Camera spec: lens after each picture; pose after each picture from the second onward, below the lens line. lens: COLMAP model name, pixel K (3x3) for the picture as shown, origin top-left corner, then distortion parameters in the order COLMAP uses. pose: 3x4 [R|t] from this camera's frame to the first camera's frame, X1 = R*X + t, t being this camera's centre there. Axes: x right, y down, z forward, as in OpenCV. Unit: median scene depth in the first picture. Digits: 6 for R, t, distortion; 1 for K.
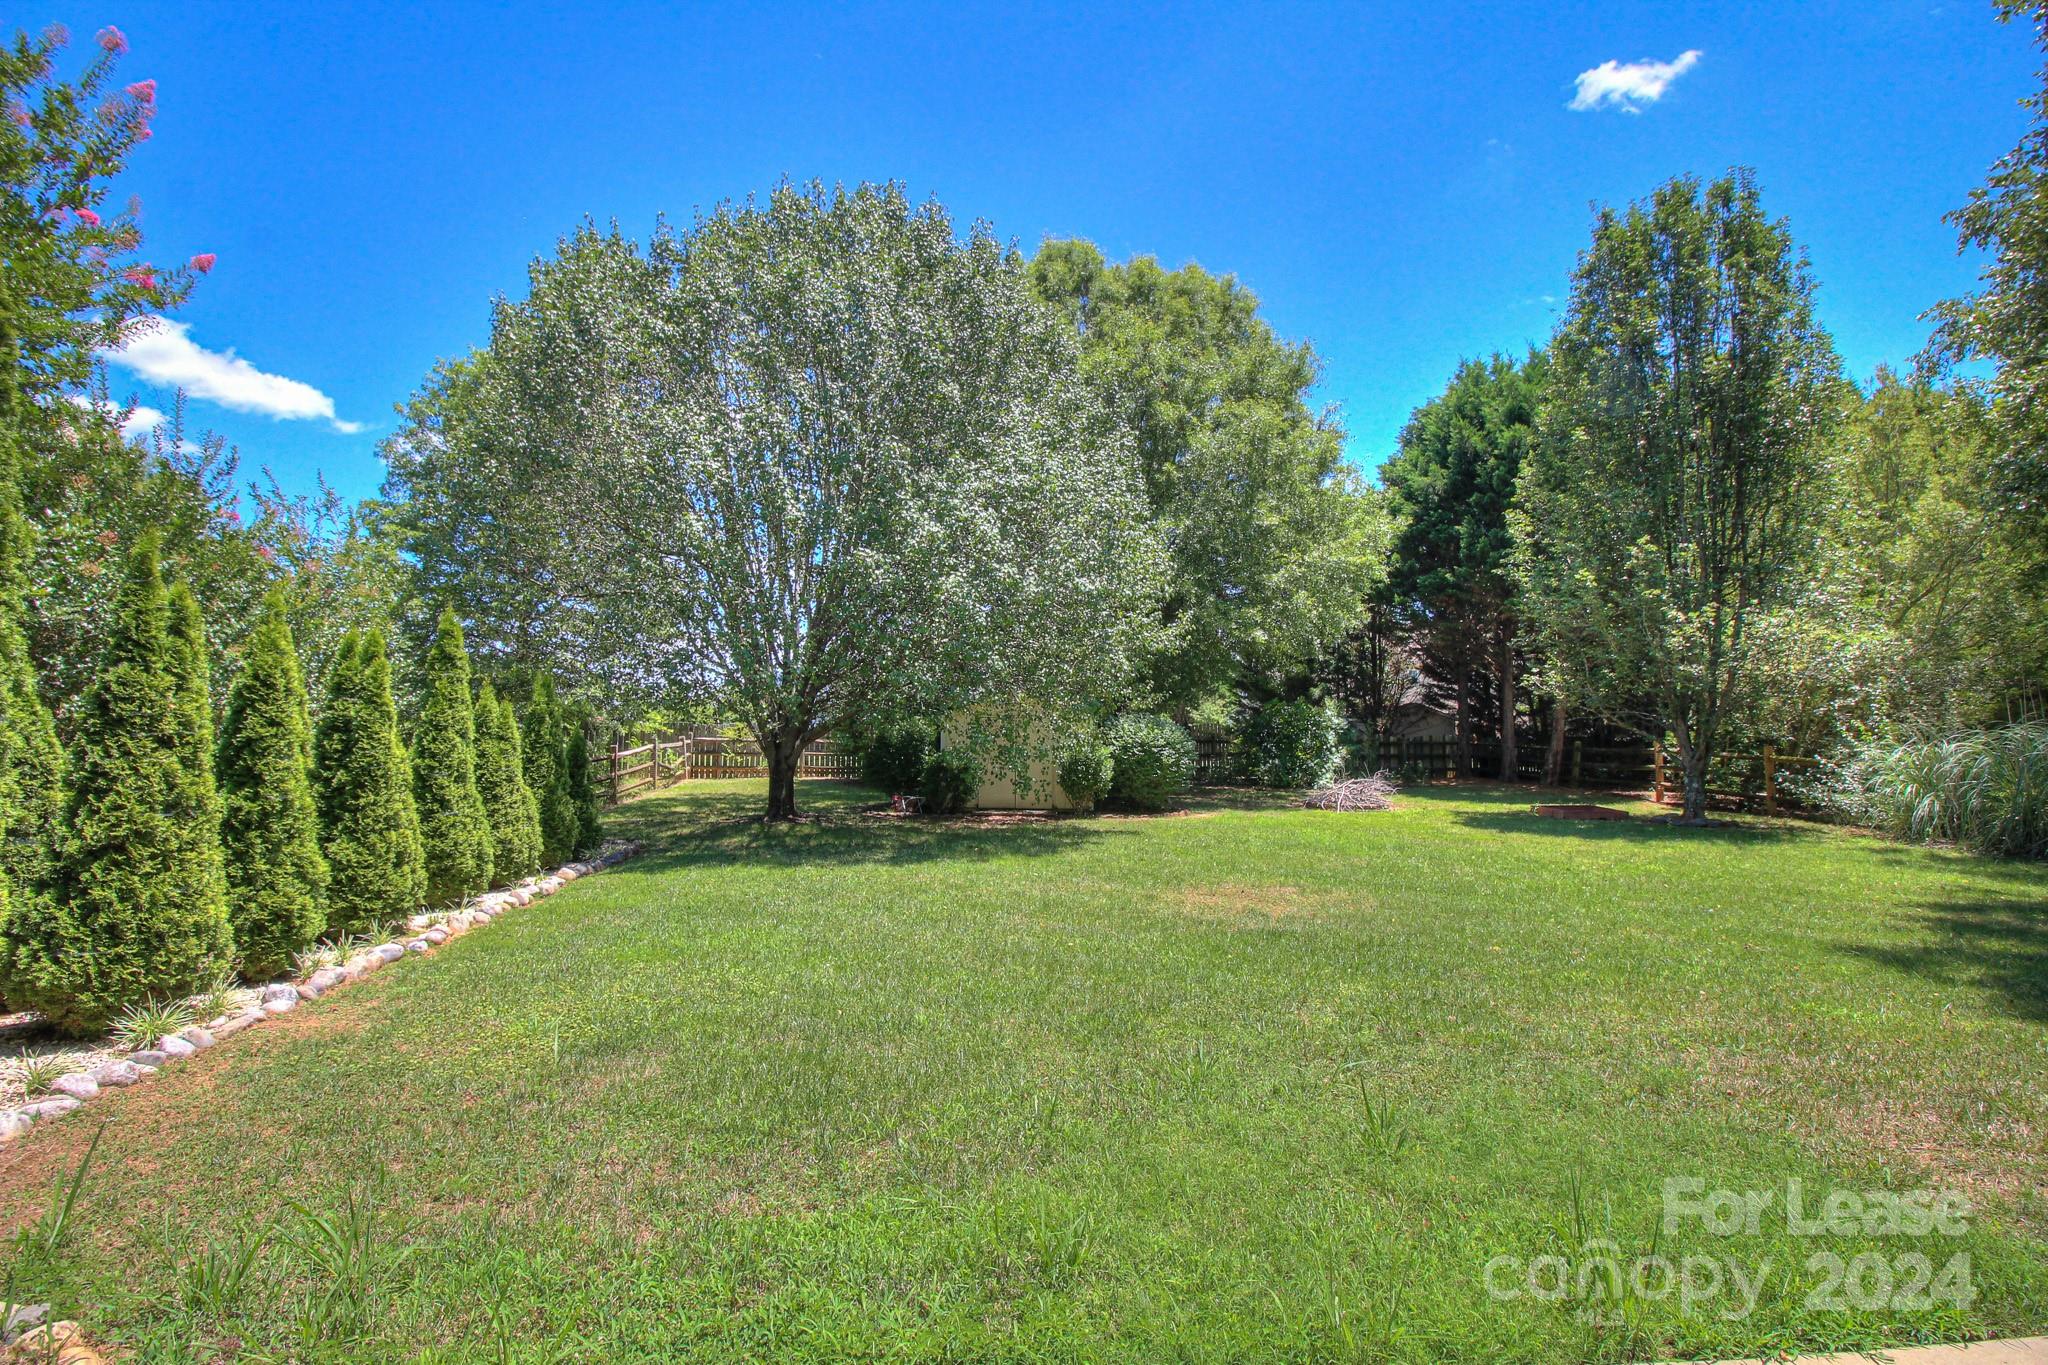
lens RADIAL K [[972.5, 0, 1025.0], [0, 972.5, 674.3], [0, 0, 1]] dist [-0.001388, -0.009998]
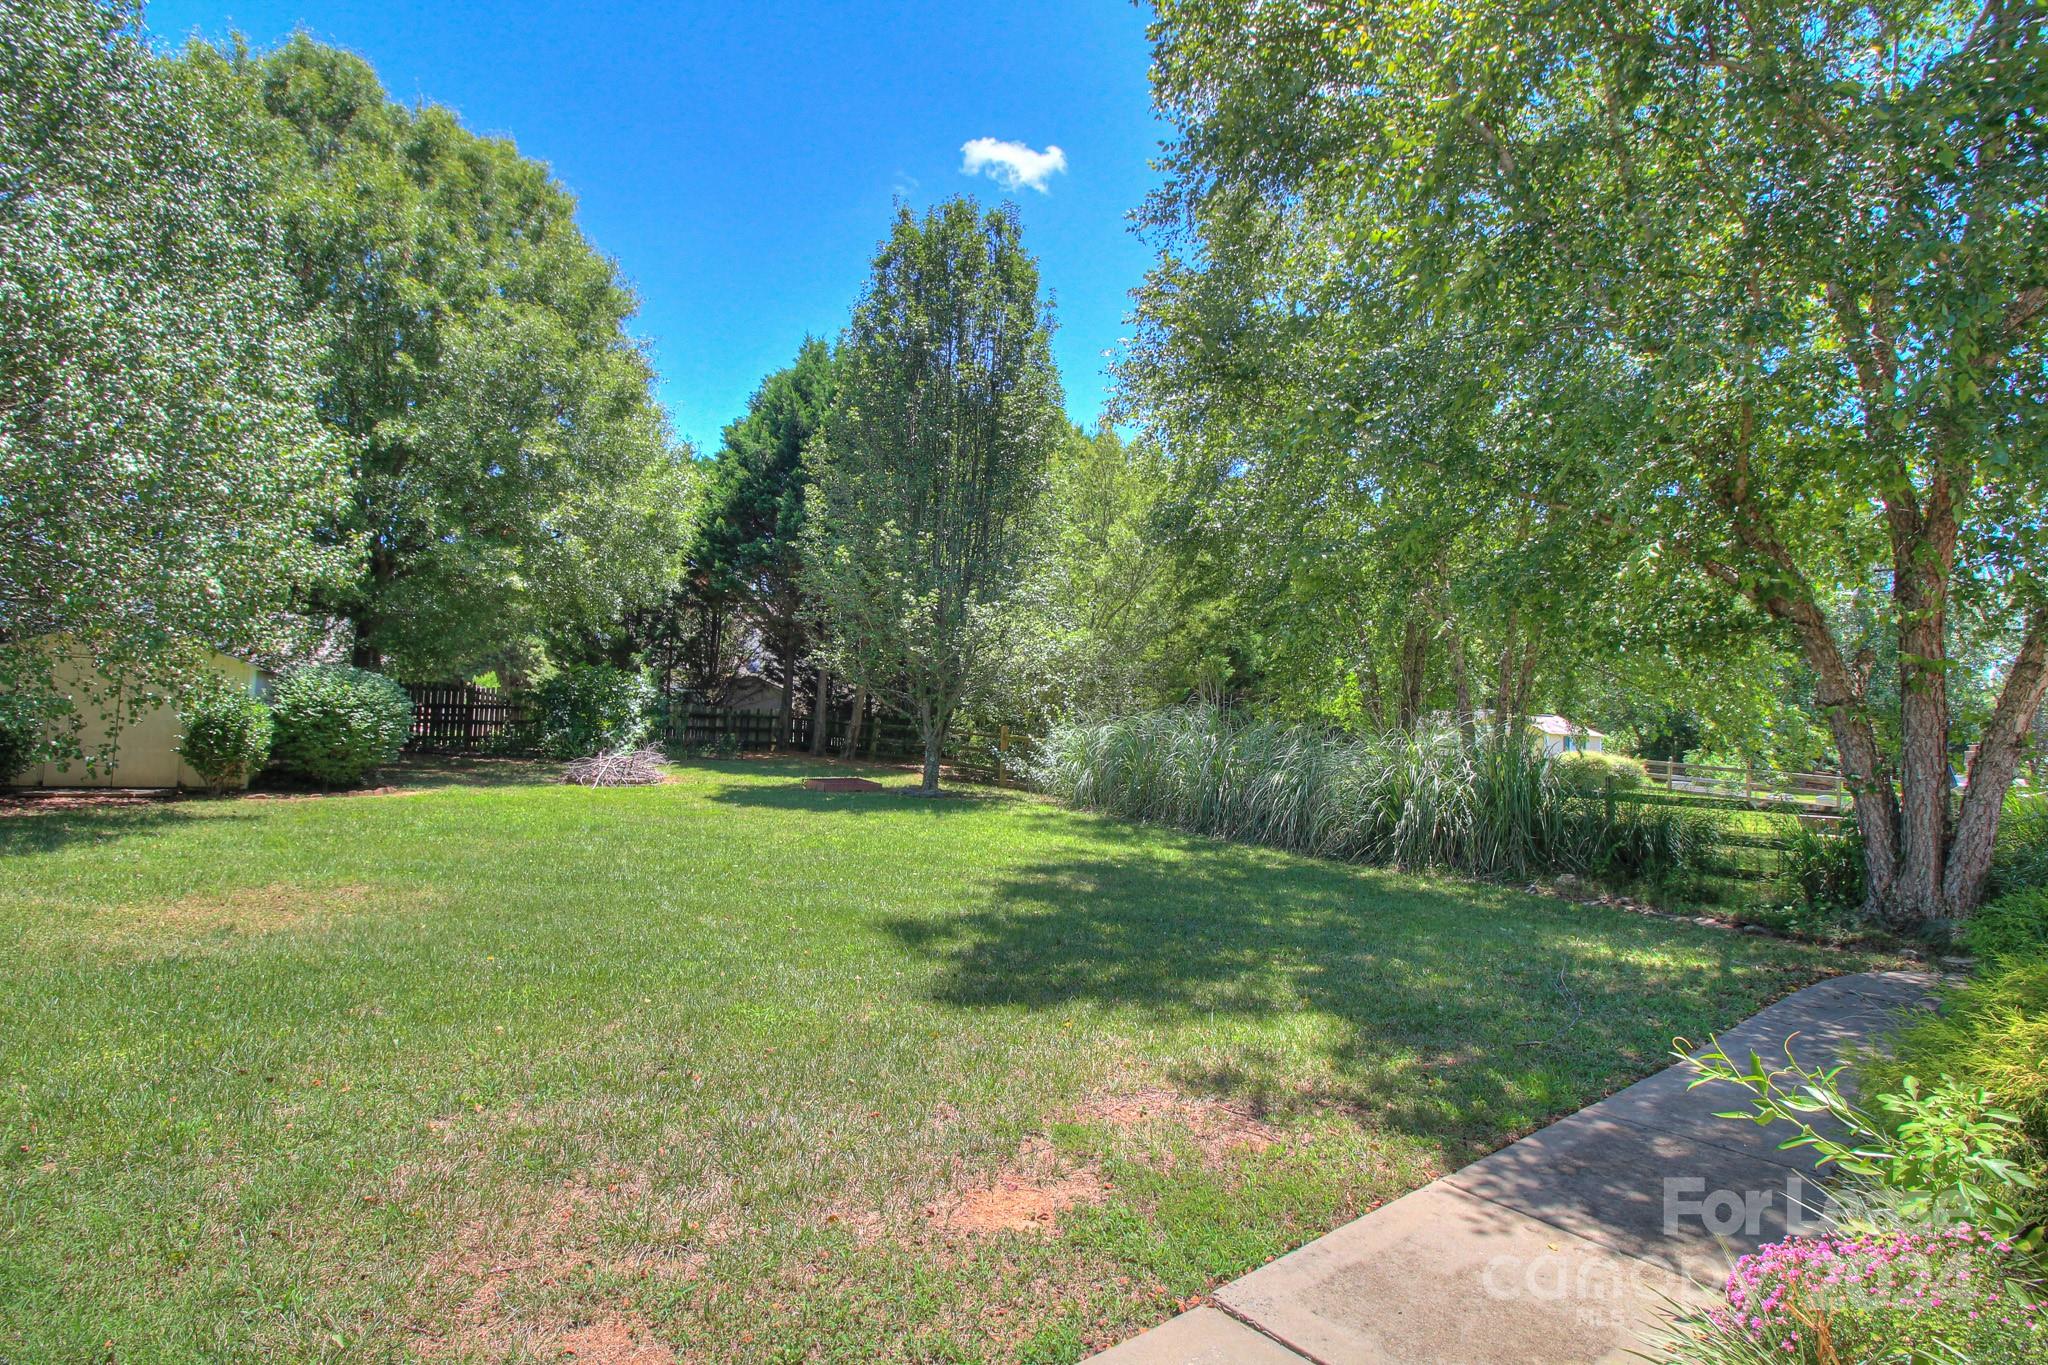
lens RADIAL K [[949.4, 0, 1069.1], [0, 949.4, 686.9], [0, 0, 1]] dist [-0.000839, -0.012778]
pose [[0.809951, 0.048753, 0.584468, 0.162230], [-0.070580, 0.997399, 0.014612, 0.006109], [-0.582235, -0.053086, 0.811286, 0.042995]]
